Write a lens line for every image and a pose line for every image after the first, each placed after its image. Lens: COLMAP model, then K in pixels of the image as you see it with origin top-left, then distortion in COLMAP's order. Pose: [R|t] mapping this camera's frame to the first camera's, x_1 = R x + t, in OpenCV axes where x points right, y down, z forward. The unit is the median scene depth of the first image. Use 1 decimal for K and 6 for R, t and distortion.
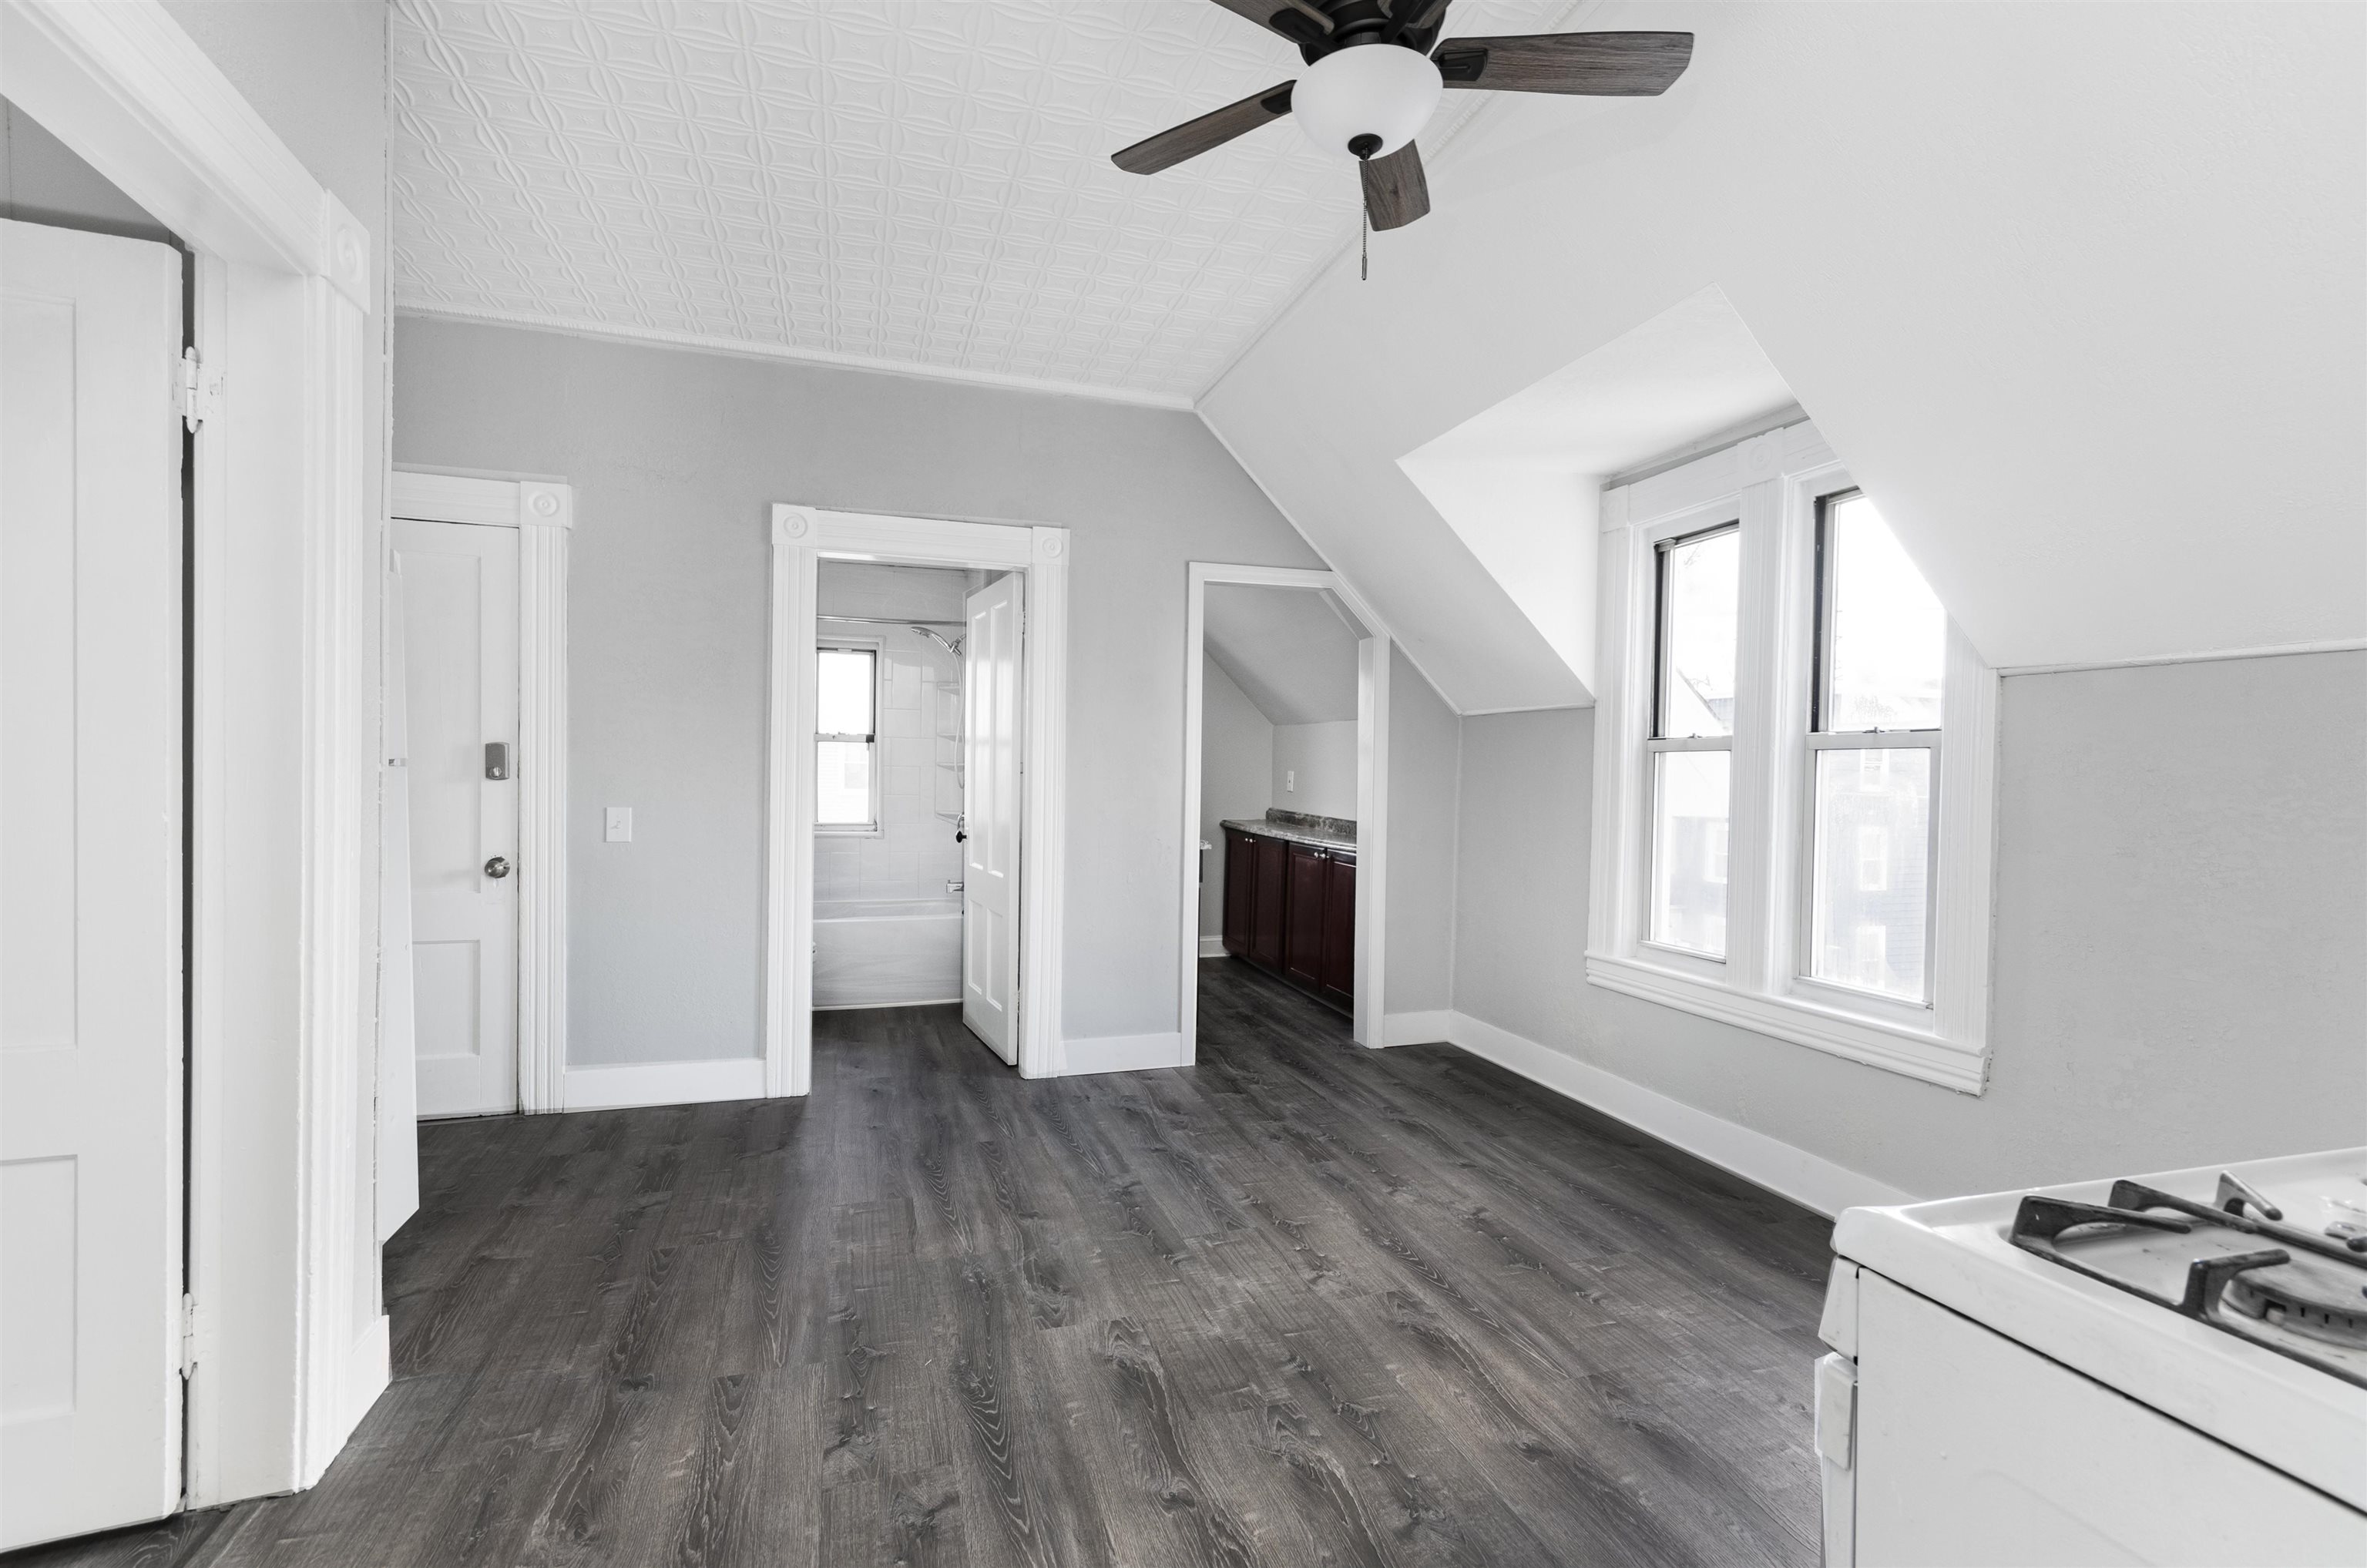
lens RADIAL K [[1049.2, 0, 1149.2], [0, 1049.2, 796.6], [0, 0, 1]] dist [0.001166, 0.000314]
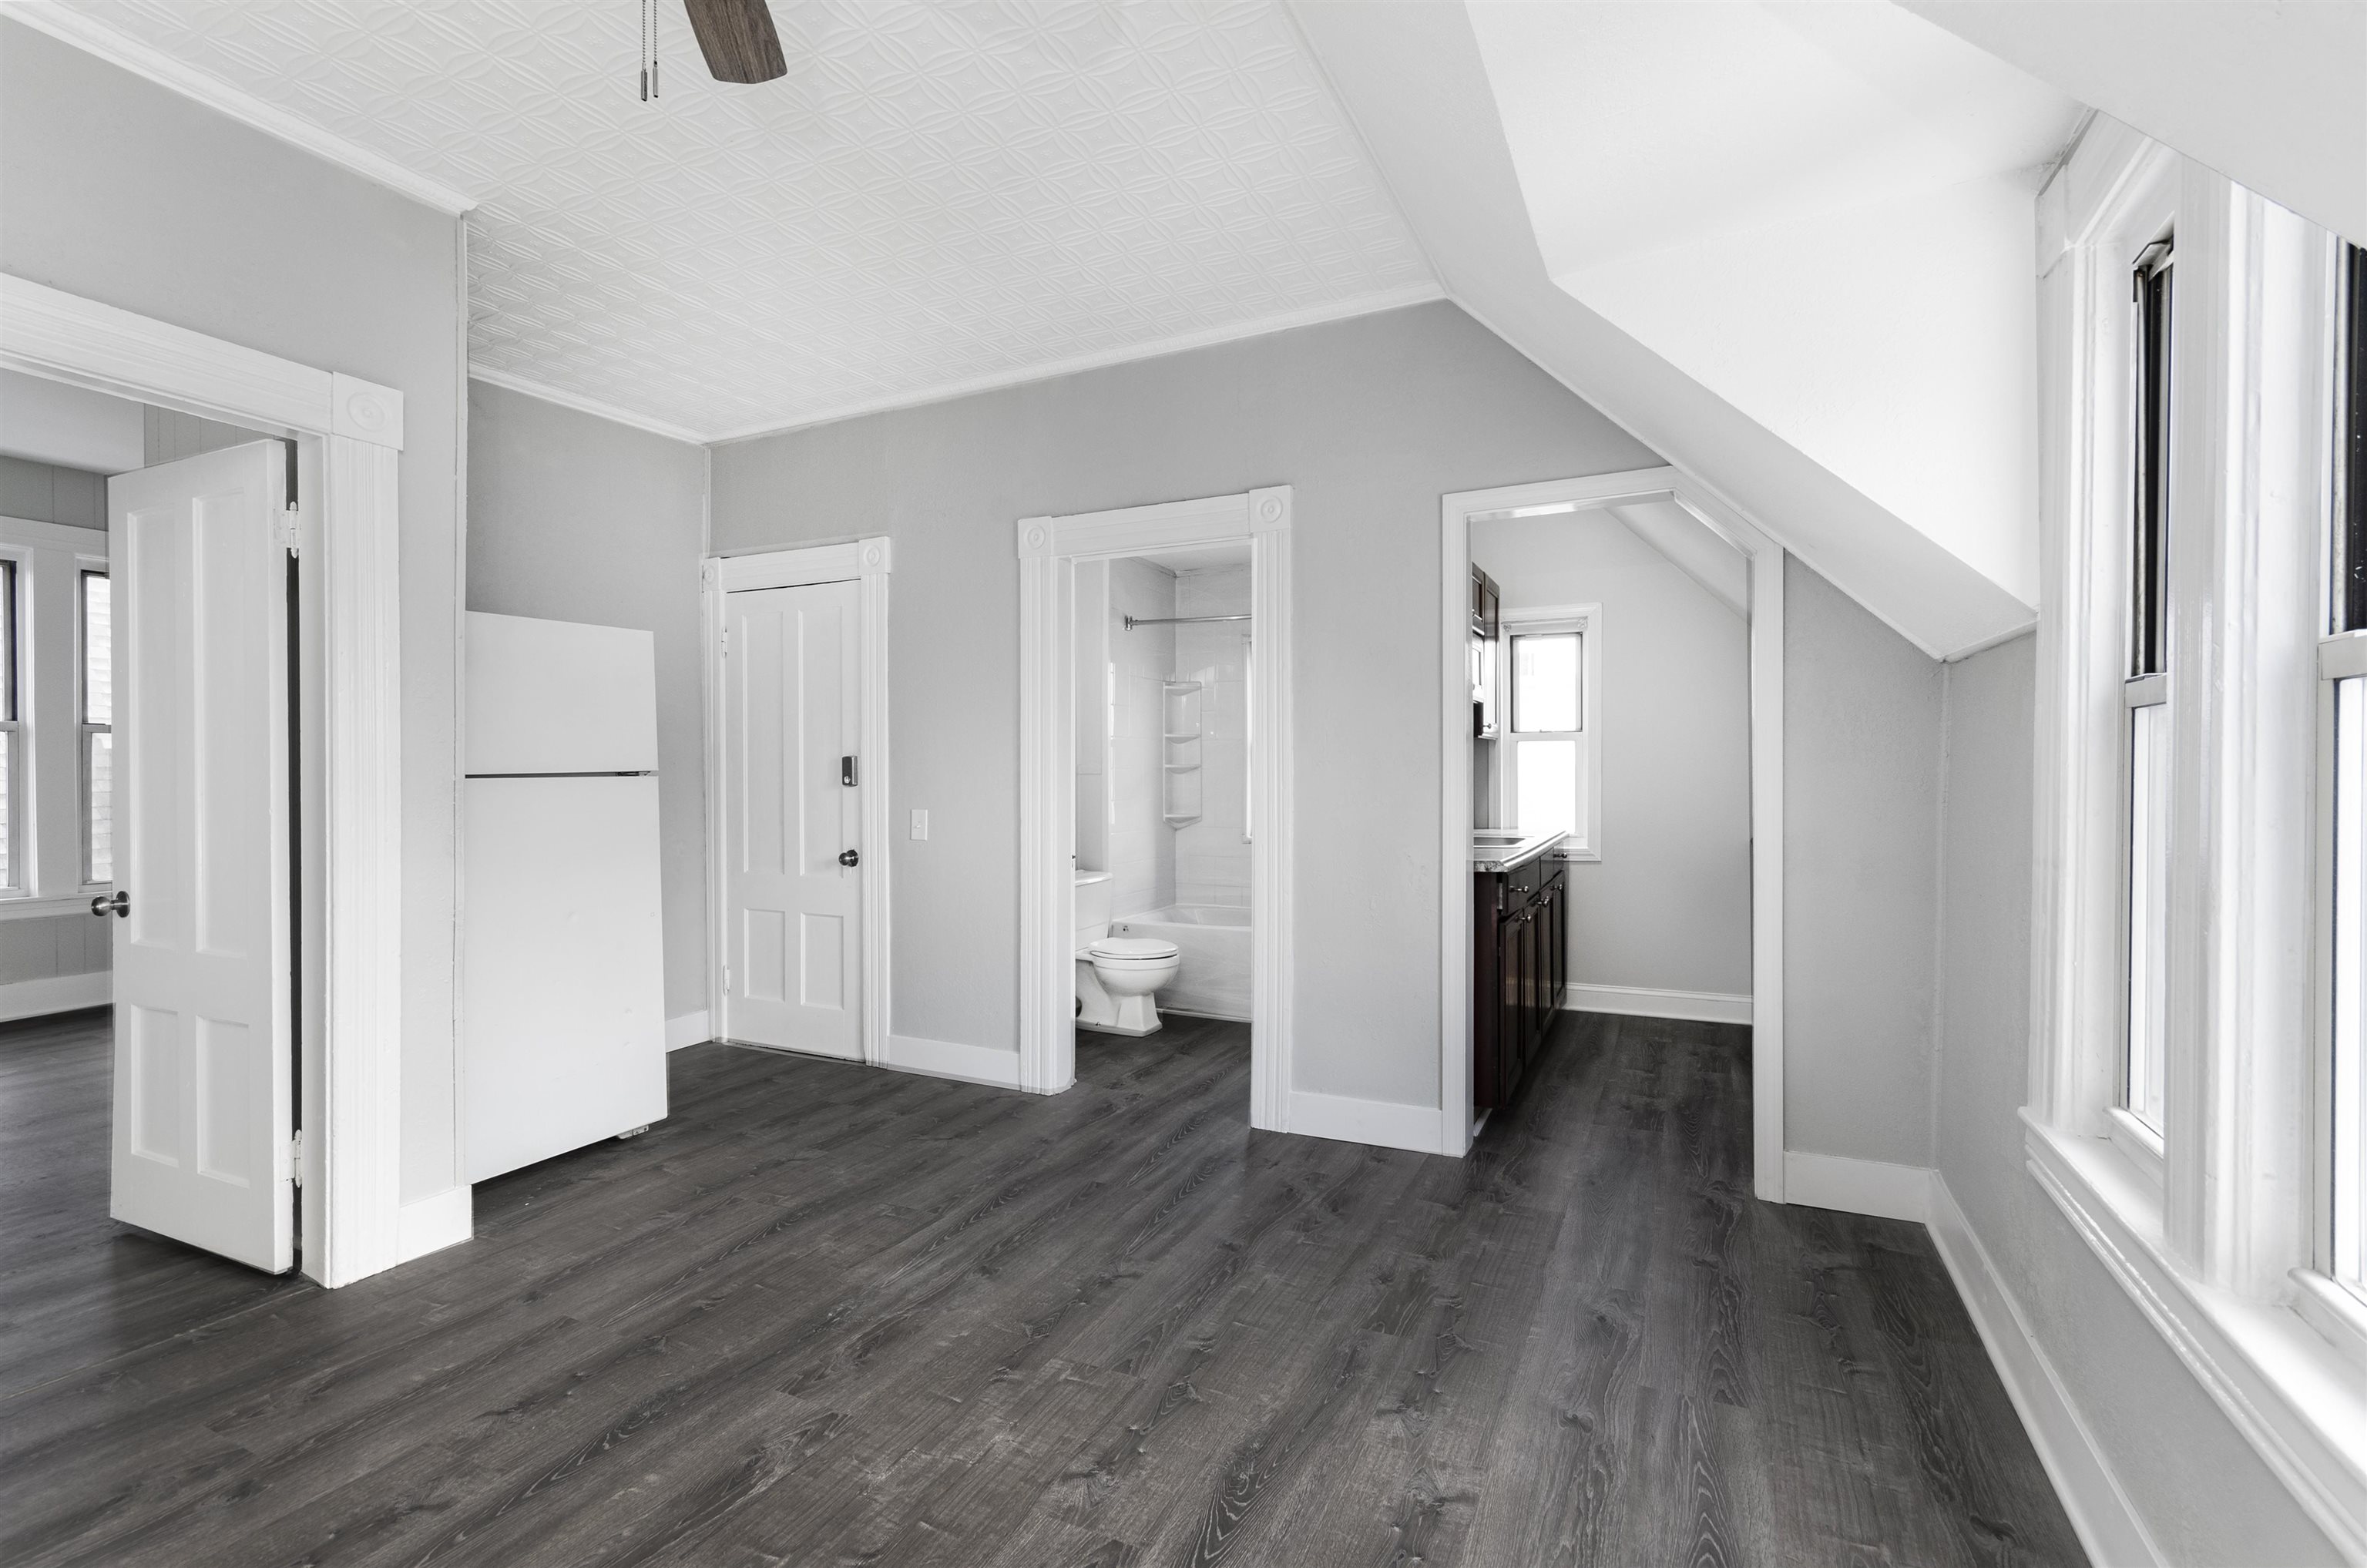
lens RADIAL K [[1049.2, 0, 1158.4], [0, 1049.2, 782.5], [0, 0, 1]] dist [0.001166, 0.000314]
pose [[0.726589, -0.010394, -0.686994, 0.561702], [-0.003138, 0.999825, -0.018446, 0.001394], [0.687066, 0.015558, 0.726429, 0.415202]]
